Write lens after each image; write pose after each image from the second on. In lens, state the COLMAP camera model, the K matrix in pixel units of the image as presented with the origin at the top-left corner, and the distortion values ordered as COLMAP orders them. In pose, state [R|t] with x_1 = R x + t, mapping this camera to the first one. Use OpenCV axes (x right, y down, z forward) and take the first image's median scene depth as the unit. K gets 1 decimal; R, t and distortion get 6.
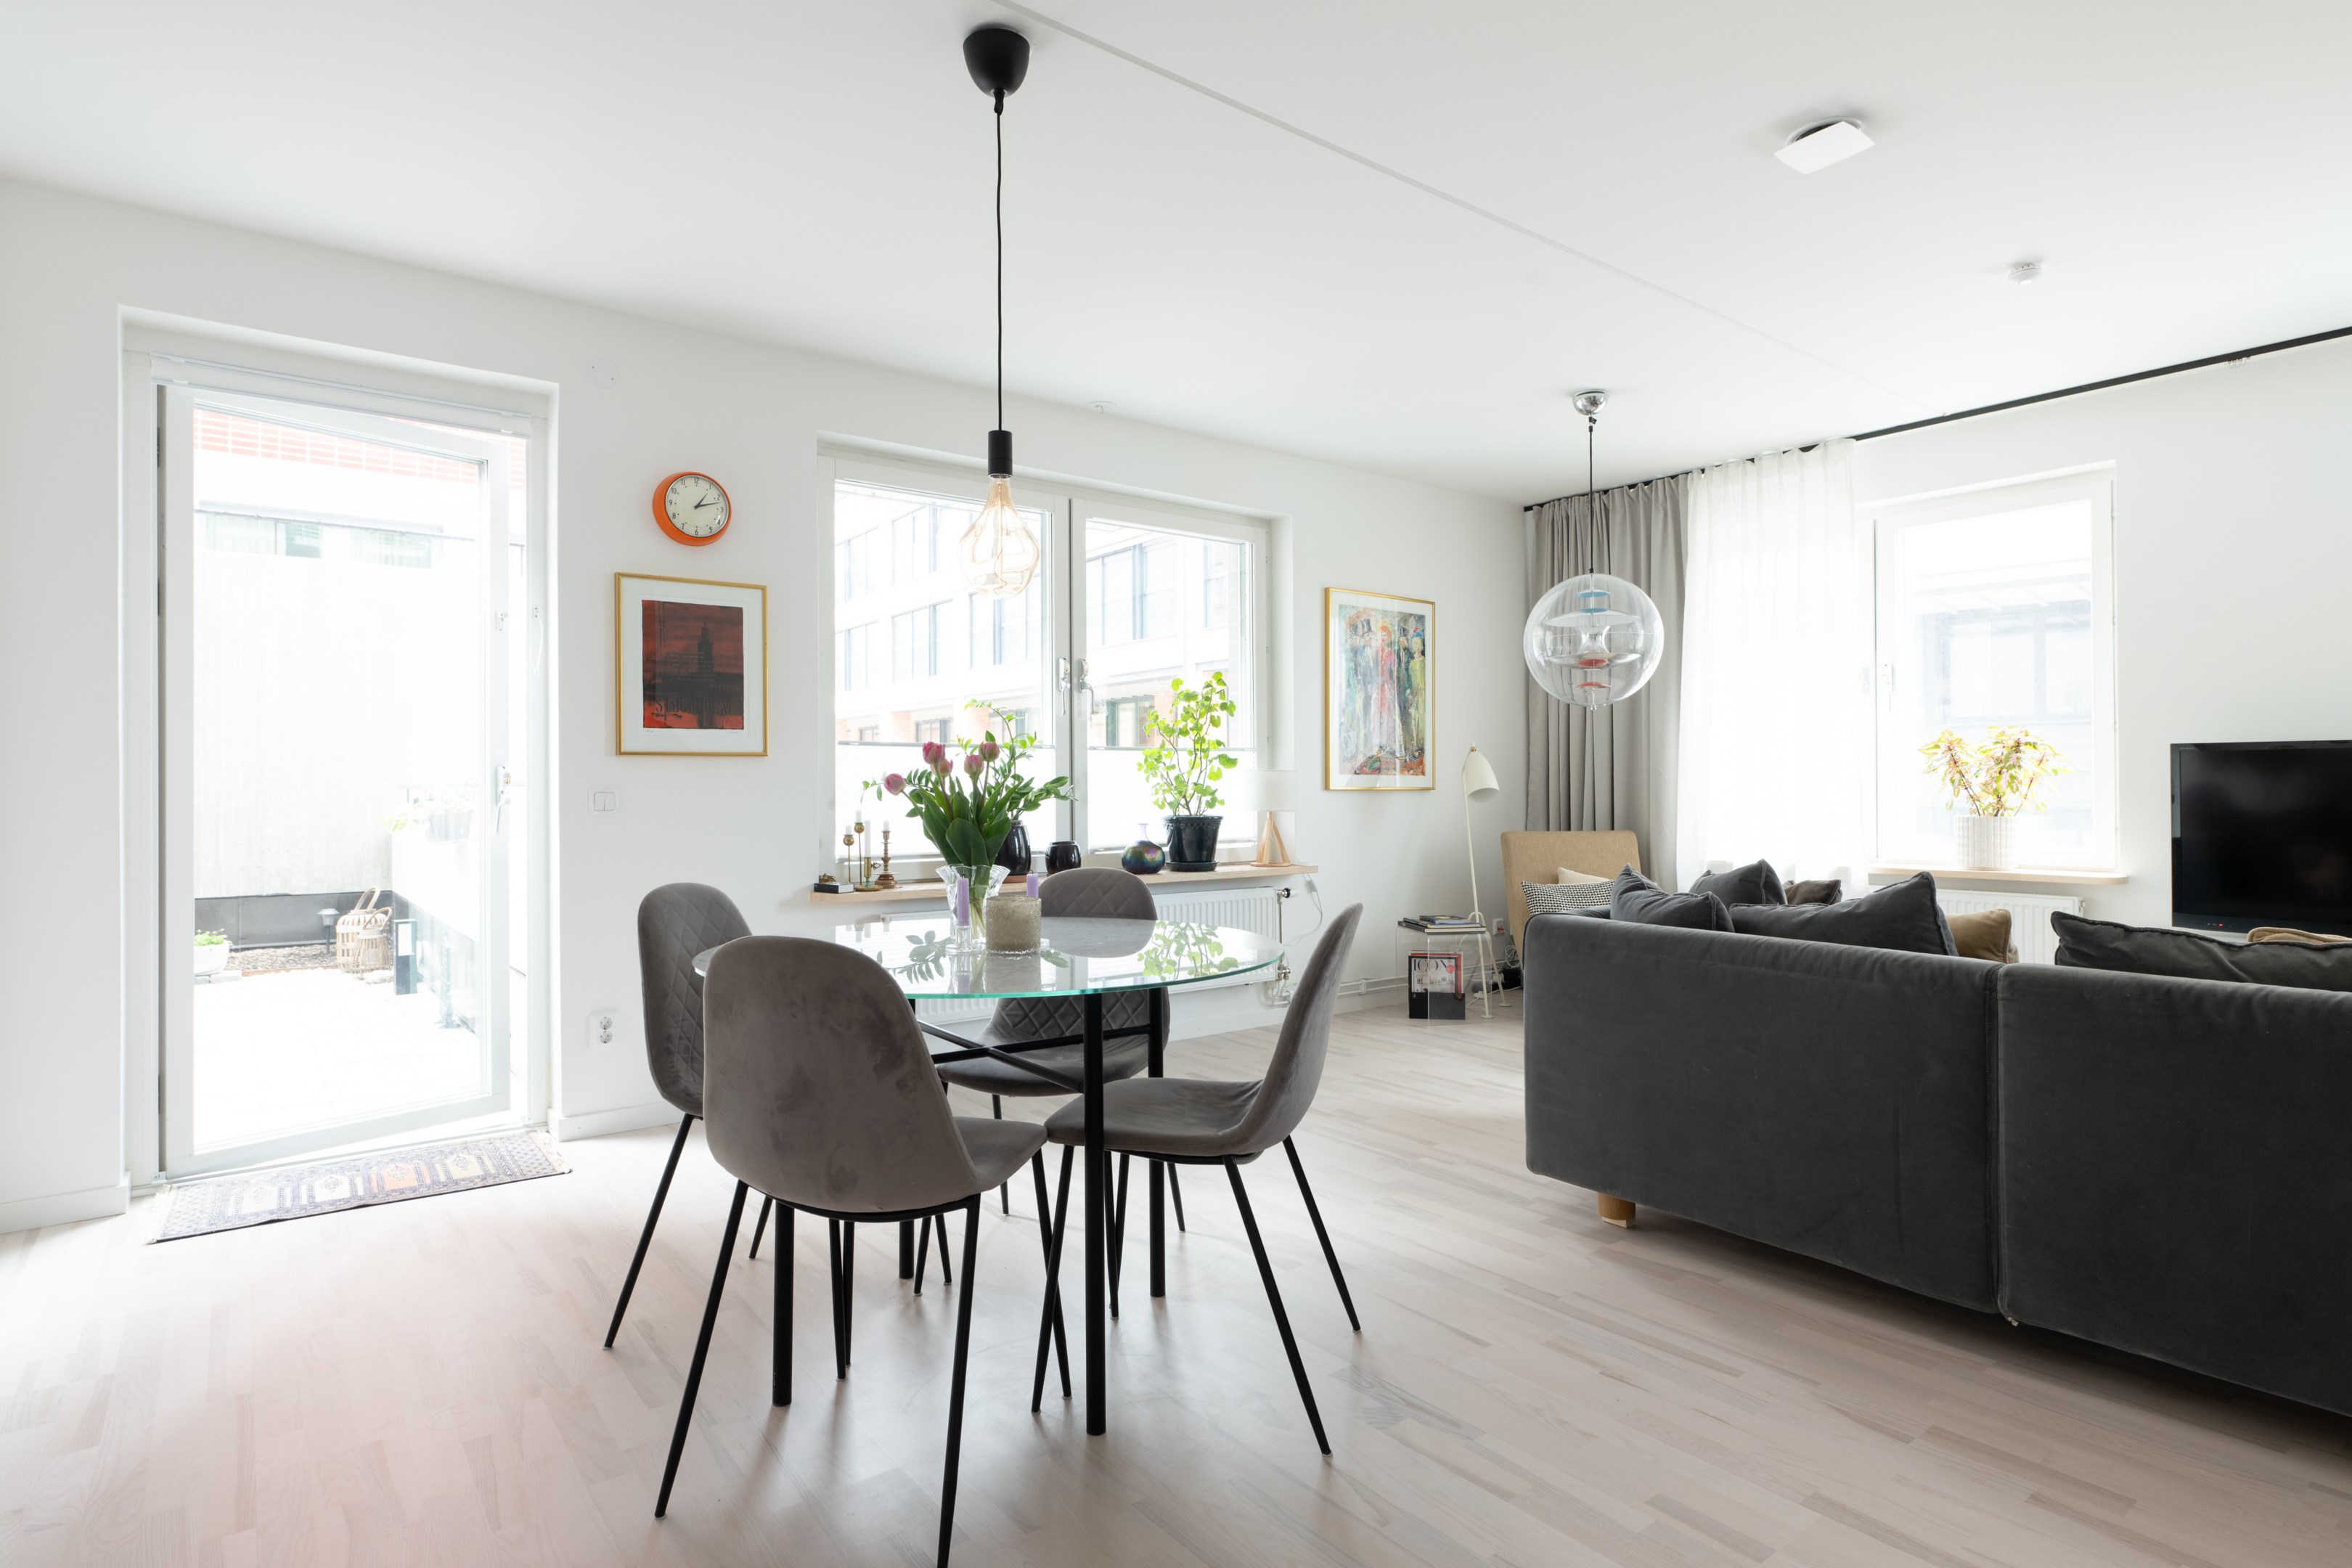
lens RADIAL K [[1204.5, 0, 1184.2], [0, 1204.5, 779.8], [0, 0, 1]] dist [-0.001500, 0.000091]
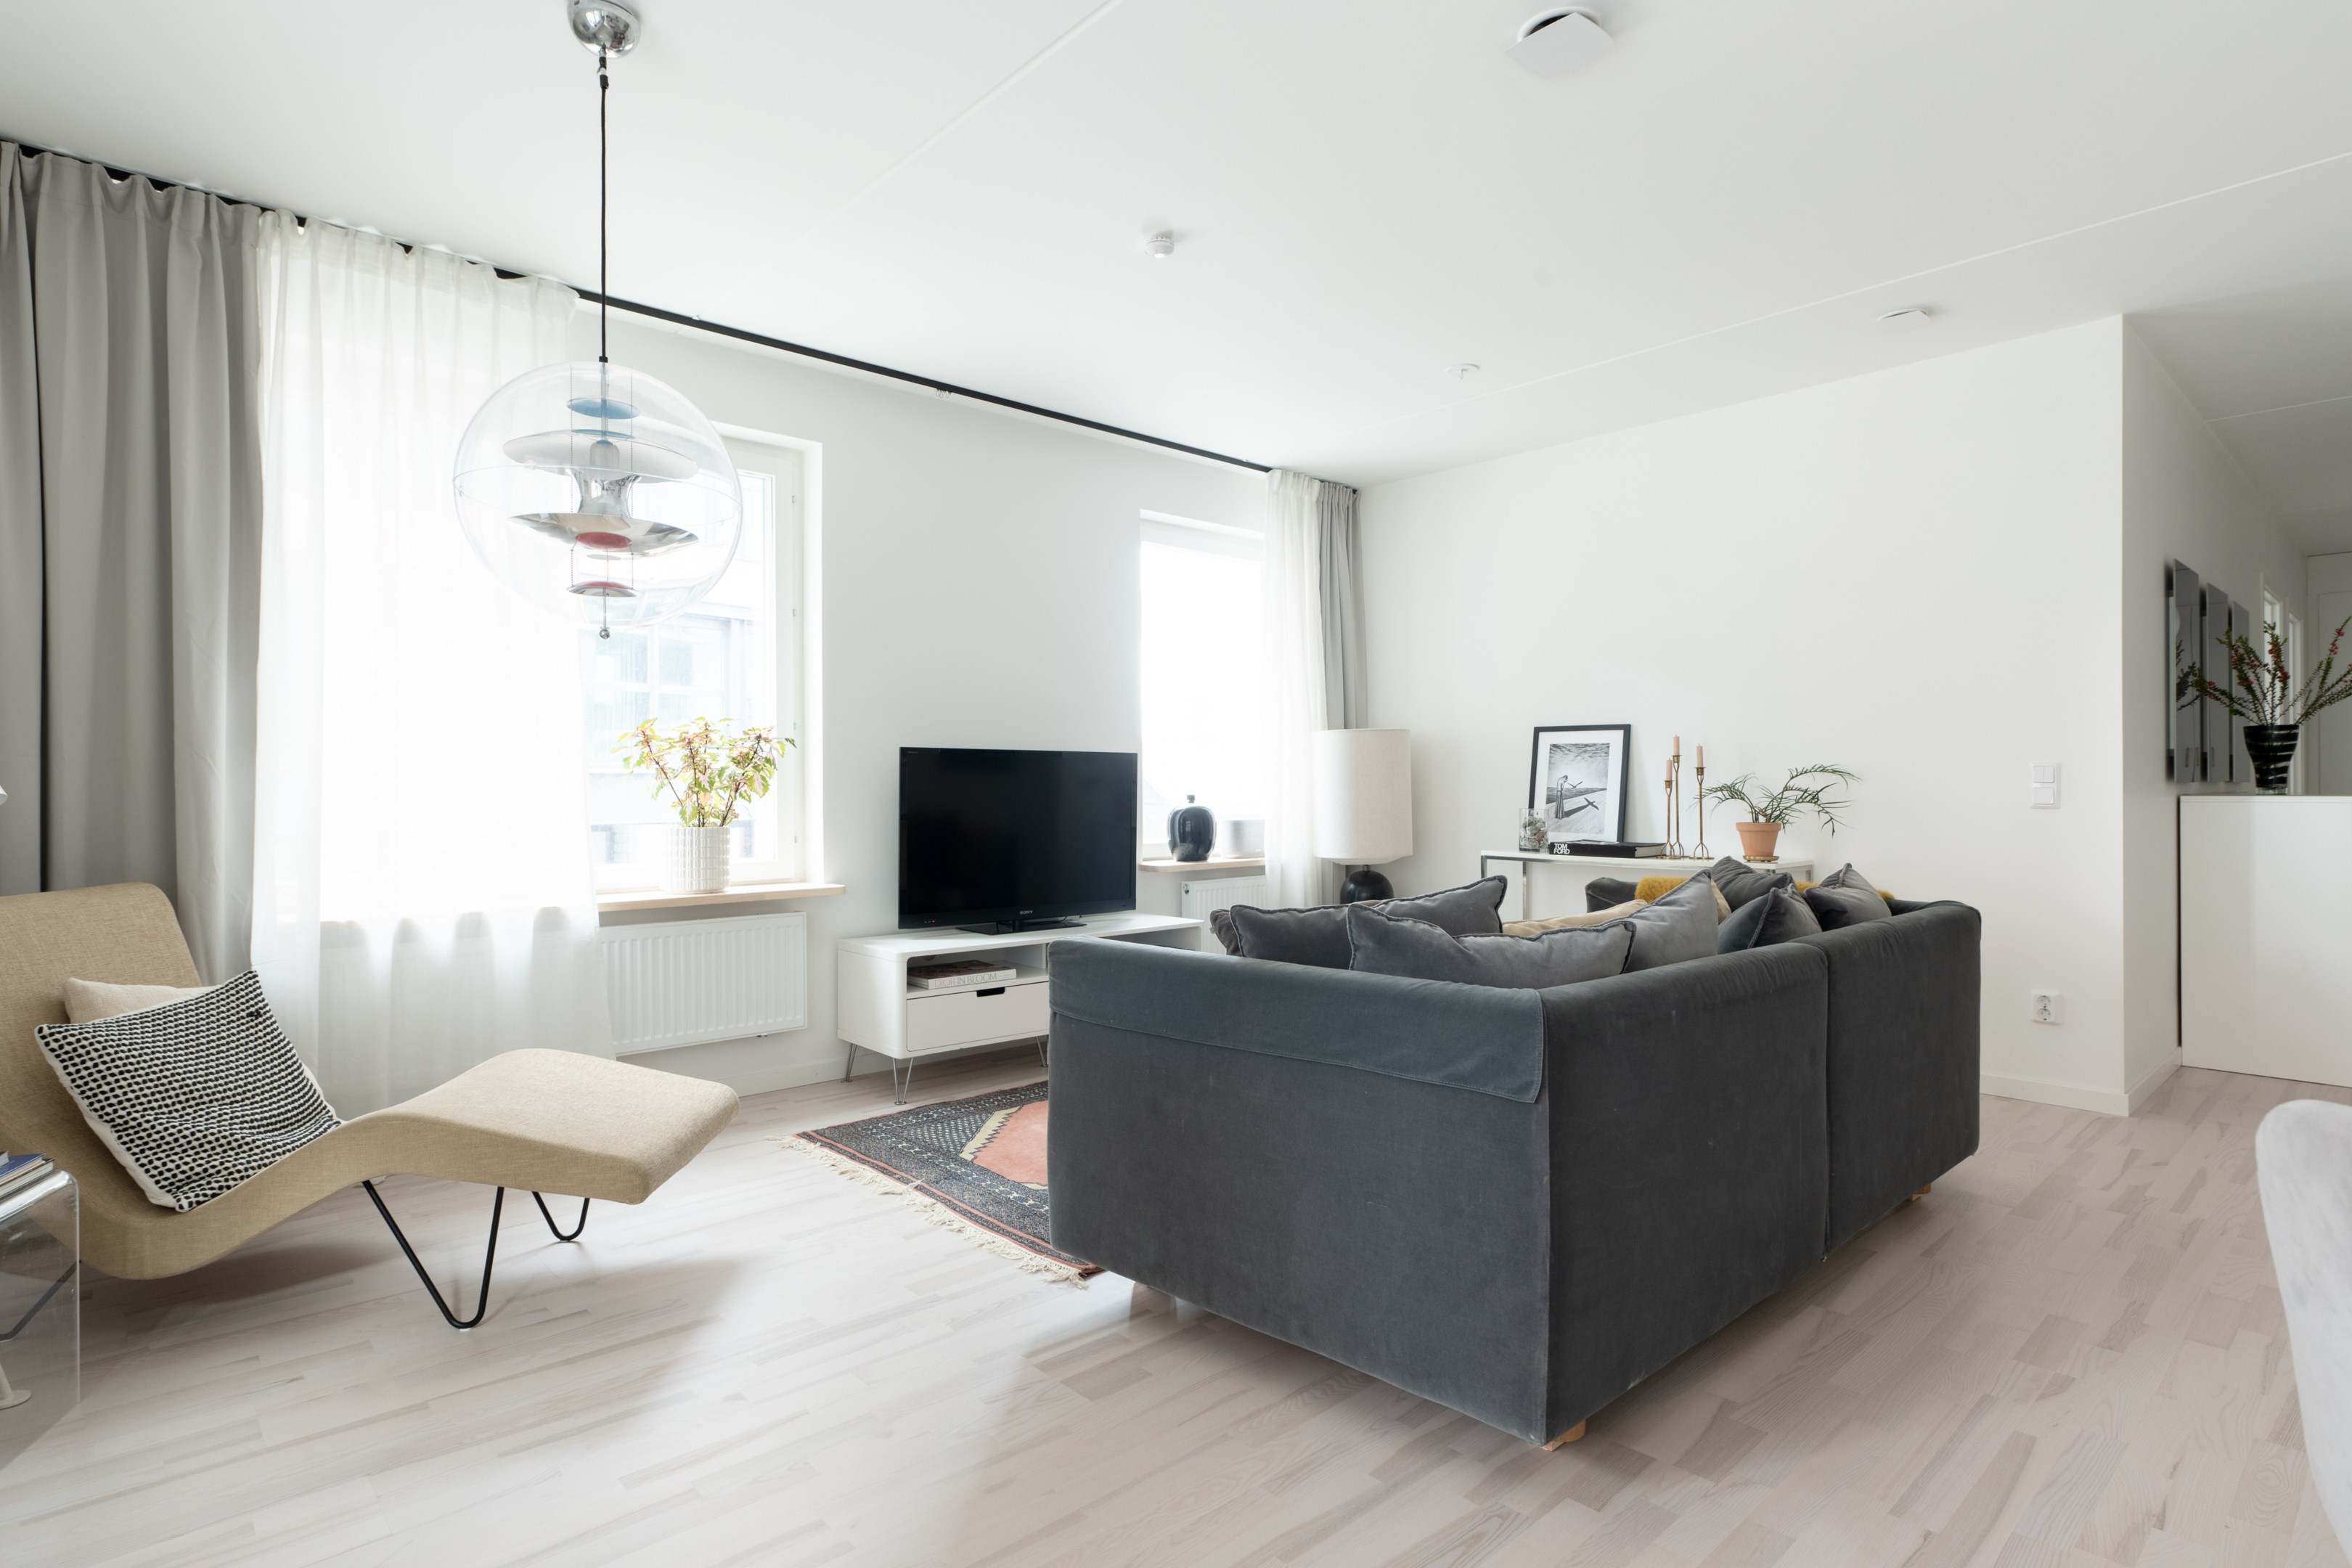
lens RADIAL K [[1195.6, 0, 1165.2], [0, 1195.6, 786.3], [0, 0, 1]] dist [-0.018274, 0.008255]
pose [[-0.075197, 0.005803, 0.997152, -0.146909], [-0.001247, 0.999982, -0.005914, 0.006628], [-0.997168, -0.001688, -0.075189, 0.669858]]
